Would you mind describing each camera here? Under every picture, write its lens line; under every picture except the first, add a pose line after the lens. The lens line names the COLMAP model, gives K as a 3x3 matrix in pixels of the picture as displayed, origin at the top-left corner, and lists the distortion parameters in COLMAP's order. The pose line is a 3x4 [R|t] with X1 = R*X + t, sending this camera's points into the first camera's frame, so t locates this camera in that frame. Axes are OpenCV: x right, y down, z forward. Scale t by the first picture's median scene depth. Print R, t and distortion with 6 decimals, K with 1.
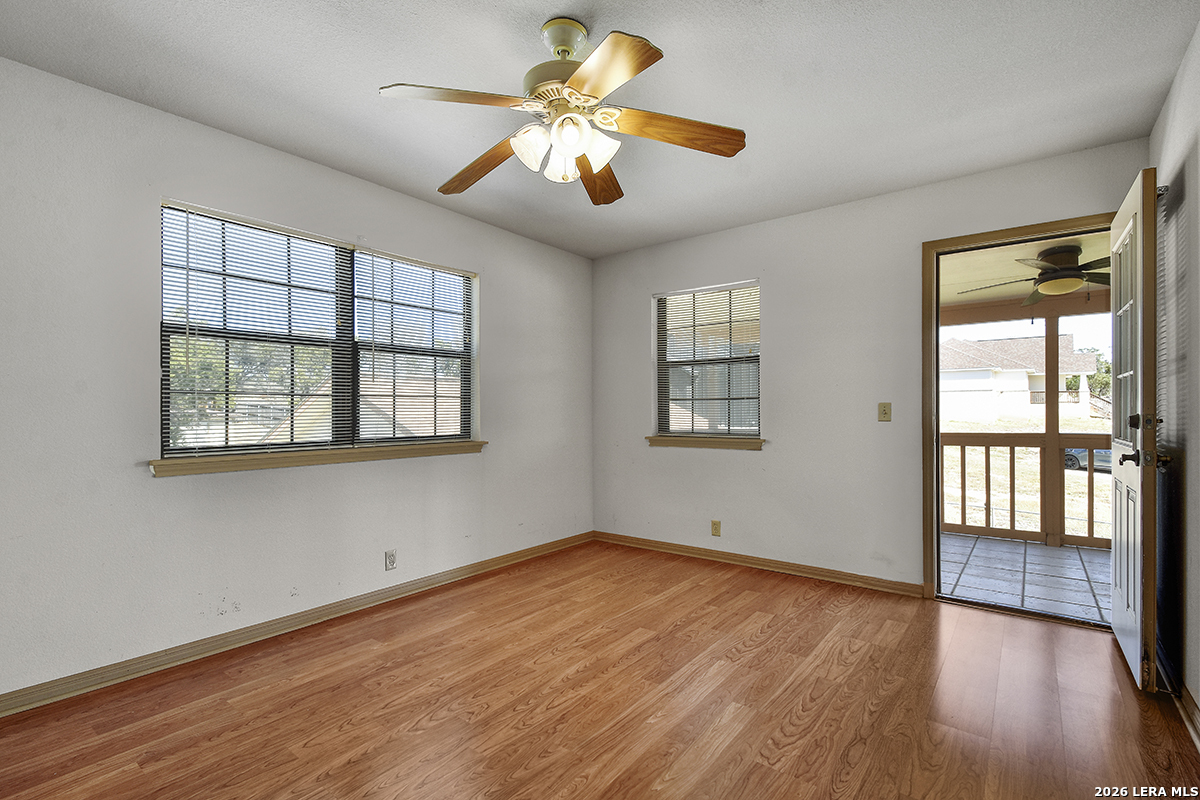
lens RADIAL K [[544.2, 0, 587.4], [0, 544.2, 413.6], [0, 0, 1]] dist [0.031974, -0.022492]
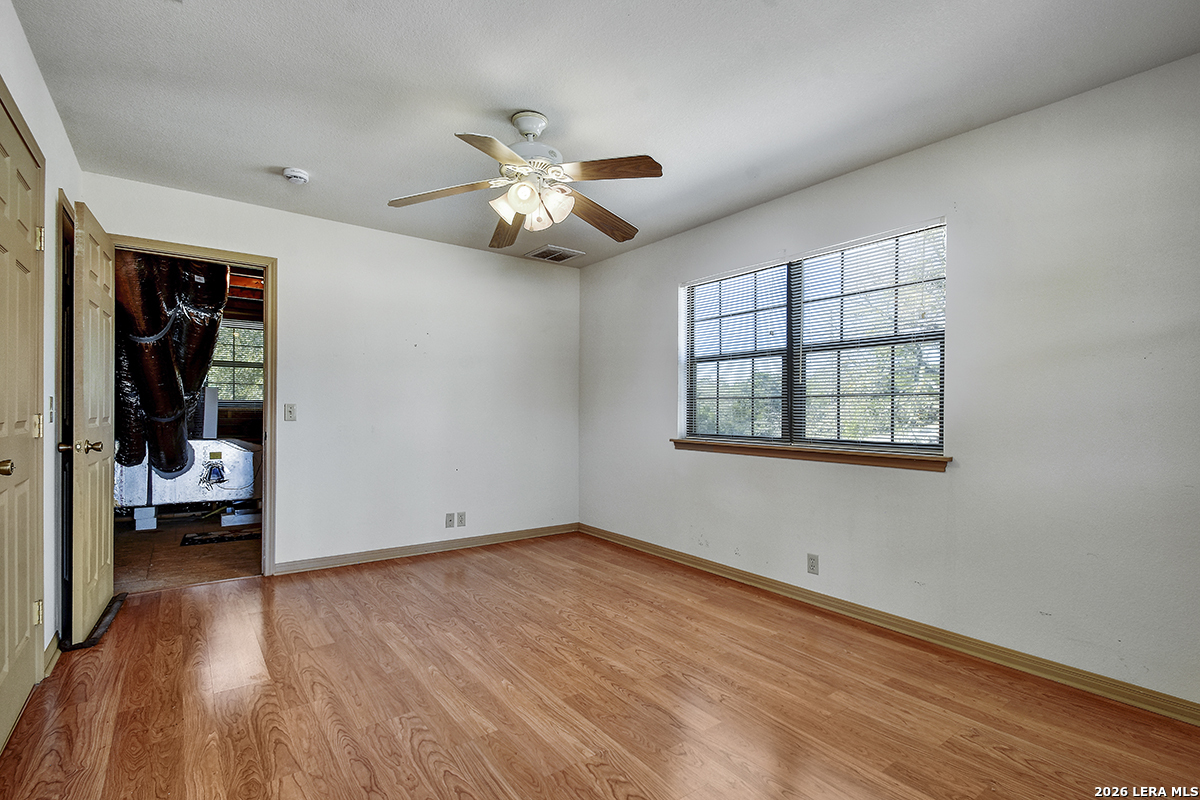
lens RADIAL K [[544.2, 0, 587.4], [0, 544.2, 413.6], [0, 0, 1]] dist [0.031974, -0.022492]
pose [[-0.253565, 0.004363, -0.967308, 0.915123], [-0.011645, 0.999904, 0.007562, -0.004907], [0.967248, 0.013182, -0.253490, 1.132541]]
